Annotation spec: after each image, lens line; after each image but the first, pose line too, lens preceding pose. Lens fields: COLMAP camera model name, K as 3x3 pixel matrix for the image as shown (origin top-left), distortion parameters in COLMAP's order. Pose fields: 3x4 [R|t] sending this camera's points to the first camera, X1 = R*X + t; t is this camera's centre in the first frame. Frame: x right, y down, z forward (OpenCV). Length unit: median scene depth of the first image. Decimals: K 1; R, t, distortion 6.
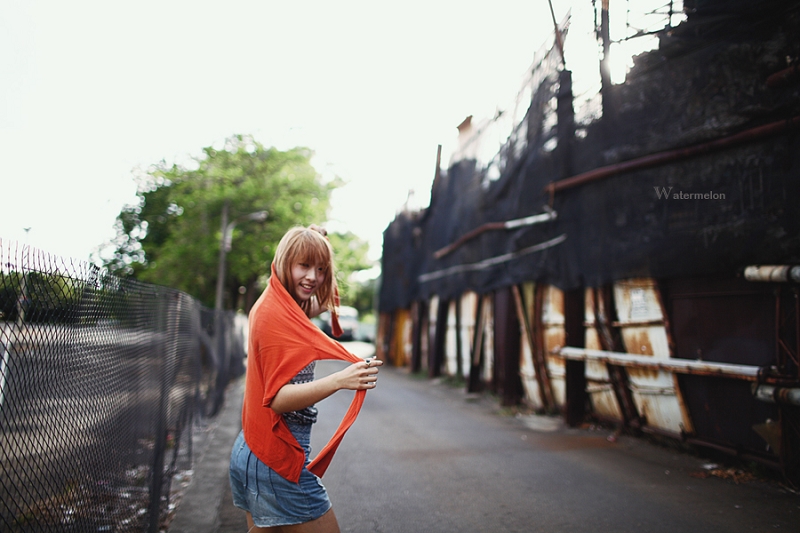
lens RADIAL K [[850.4, 0, 400.0], [0, 850.4, 266.5], [0, 0, 1]] dist [-0.056434, 0.019216]
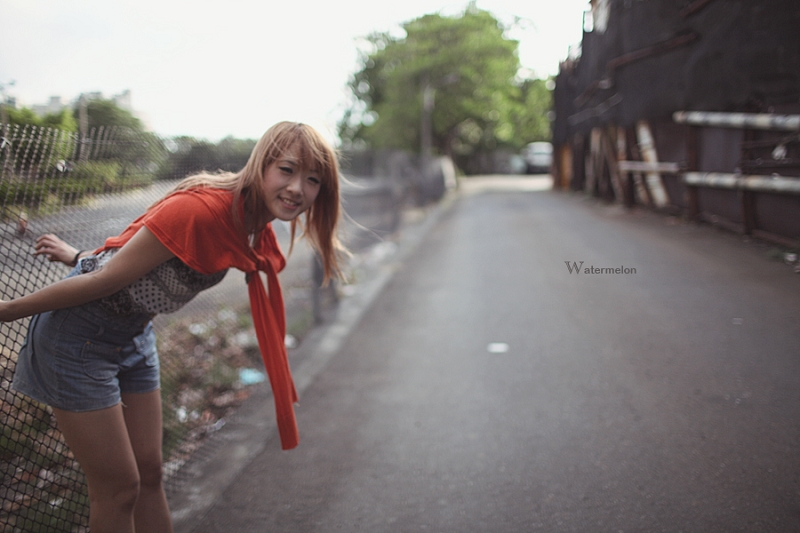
lens RADIAL K [[850.4, 0, 400.0], [0, 850.4, 266.5], [0, 0, 1]] dist [-0.056434, 0.019216]
pose [[0.965758, -0.027261, -0.258008, 0.101696], [0.075525, 0.980936, 0.179057, -0.017745], [0.248208, -0.192412, 0.949405, -0.365105]]
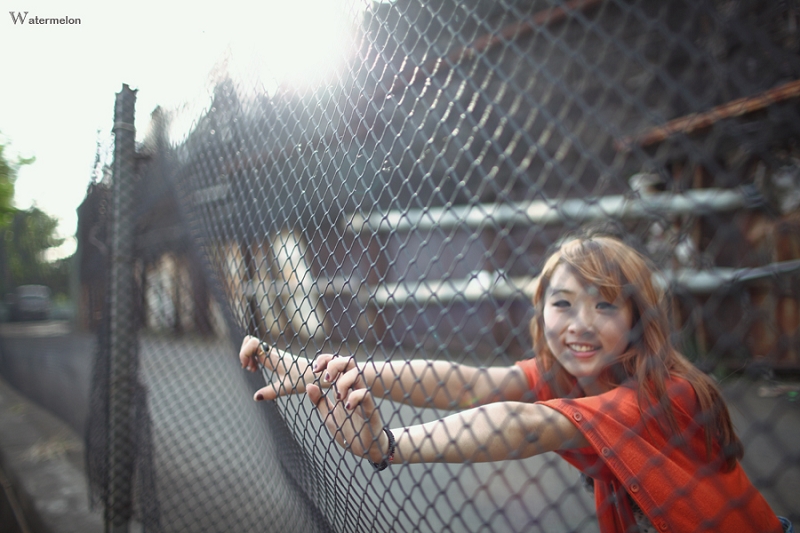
lens RADIAL K [[850.4, 0, 400.0], [0, 850.4, 266.5], [0, 0, 1]] dist [-0.056434, 0.019216]
pose [[0.938204, -0.045252, 0.343110, -0.017556], [0.034156, 0.998682, 0.038318, 0.010480], [-0.344392, -0.024230, 0.938513, -0.190192]]
